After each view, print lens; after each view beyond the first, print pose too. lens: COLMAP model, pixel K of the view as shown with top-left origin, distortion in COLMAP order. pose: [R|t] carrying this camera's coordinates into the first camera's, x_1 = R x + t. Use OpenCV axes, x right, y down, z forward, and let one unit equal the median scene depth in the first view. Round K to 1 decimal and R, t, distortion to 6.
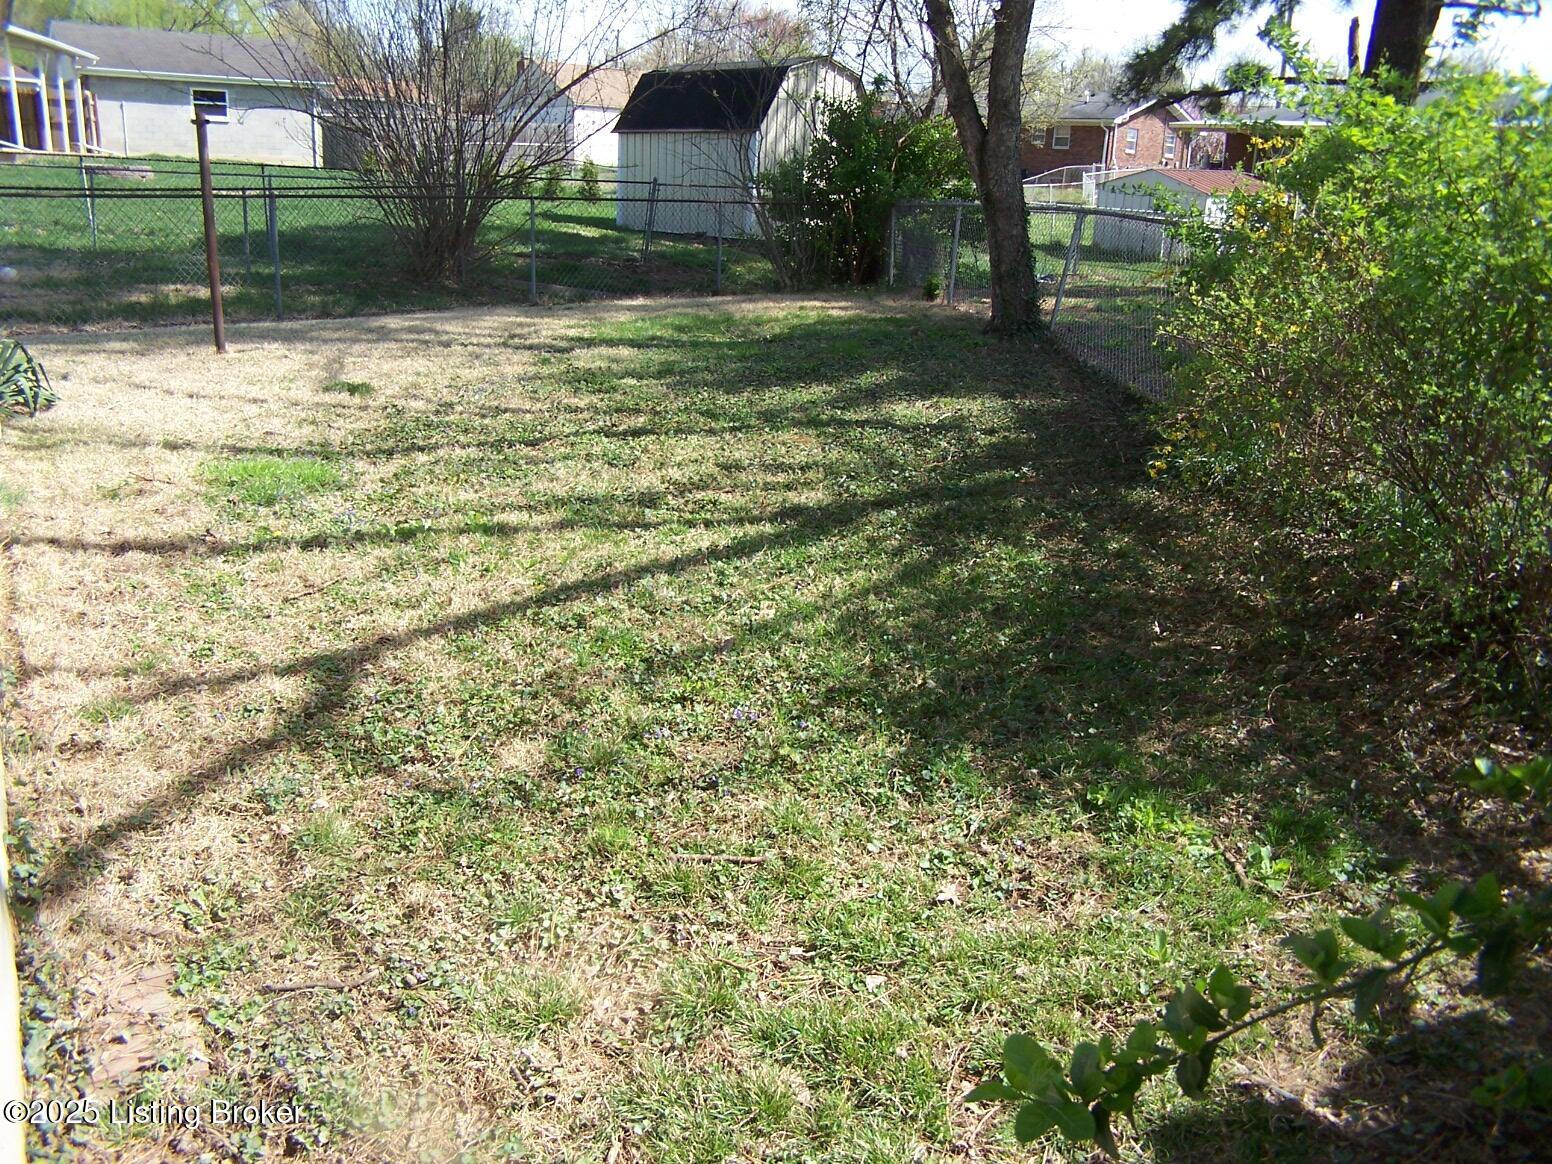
lens RADIAL K [[1286.5, 0, 776.0], [0, 1286.5, 582.0], [0, 0, 1]] dist [-0.005741, -0.005679]
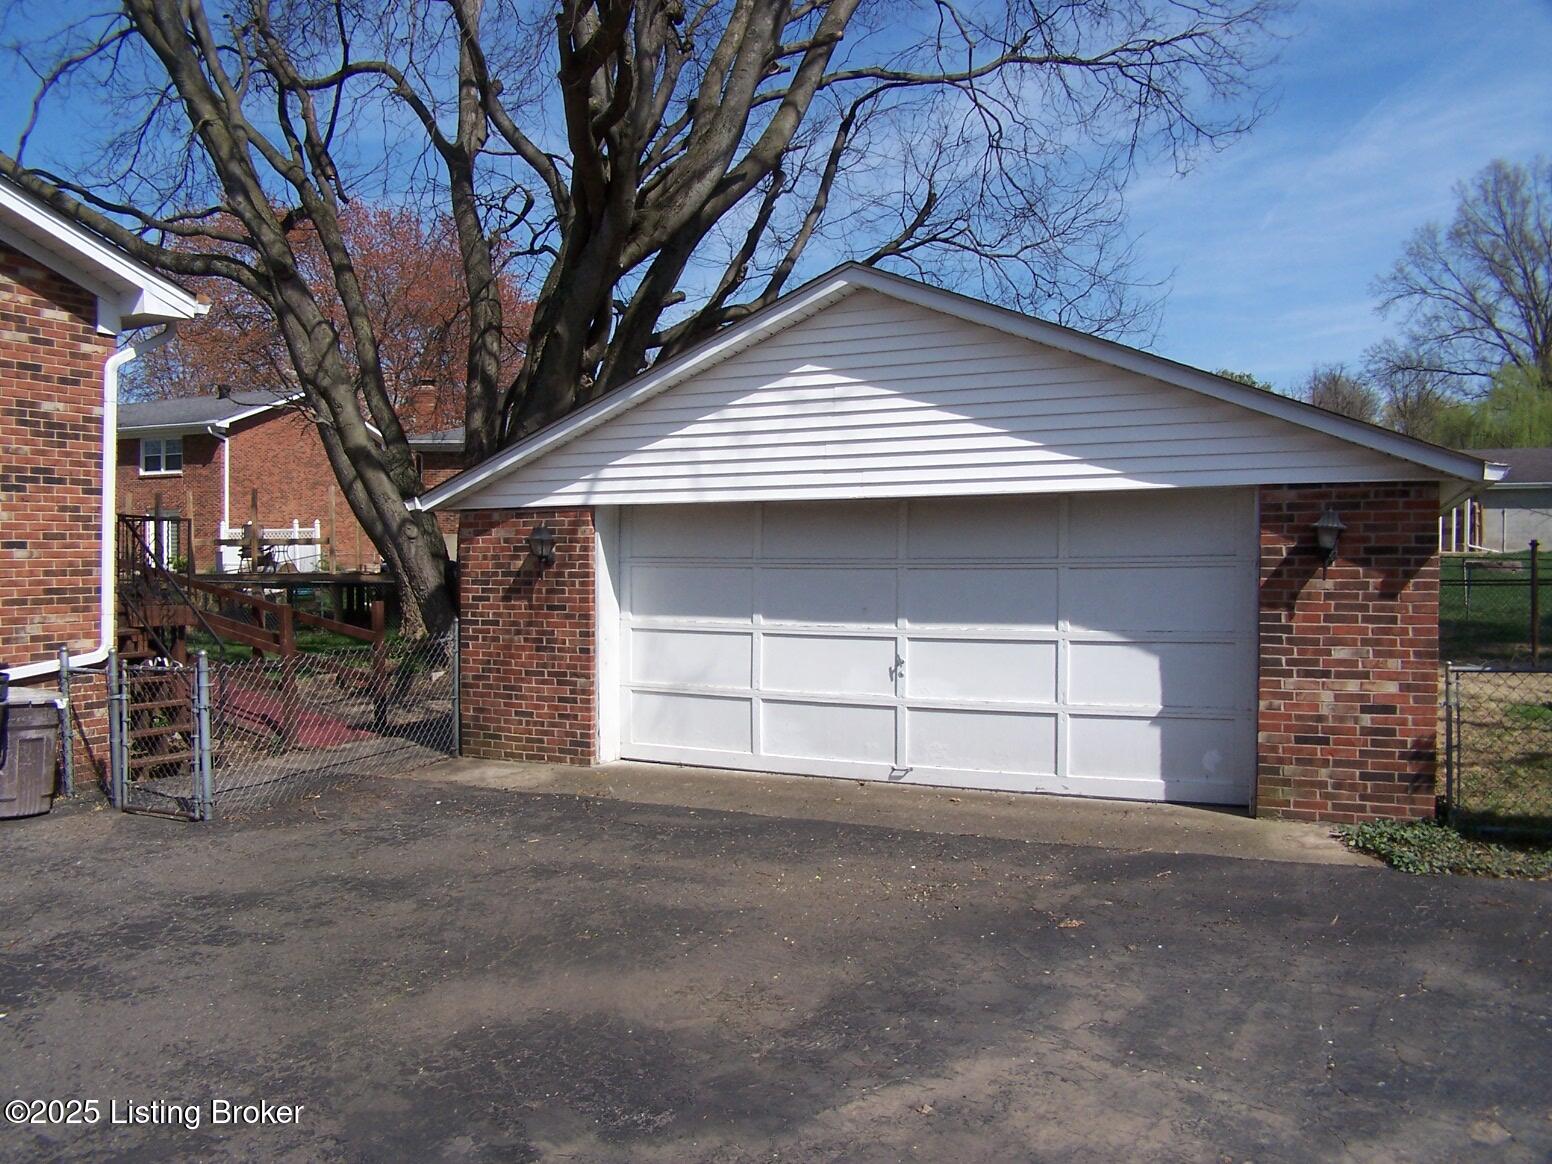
lens RADIAL K [[1286.5, 0, 776.0], [0, 1286.5, 582.0], [0, 0, 1]] dist [-0.005741, -0.005679]
pose [[0.566559, -0.028971, -0.823511, 0.094094], [-0.212039, 0.960602, -0.179673, 0.053205], [0.796273, 0.276412, 0.538095, -0.175351]]
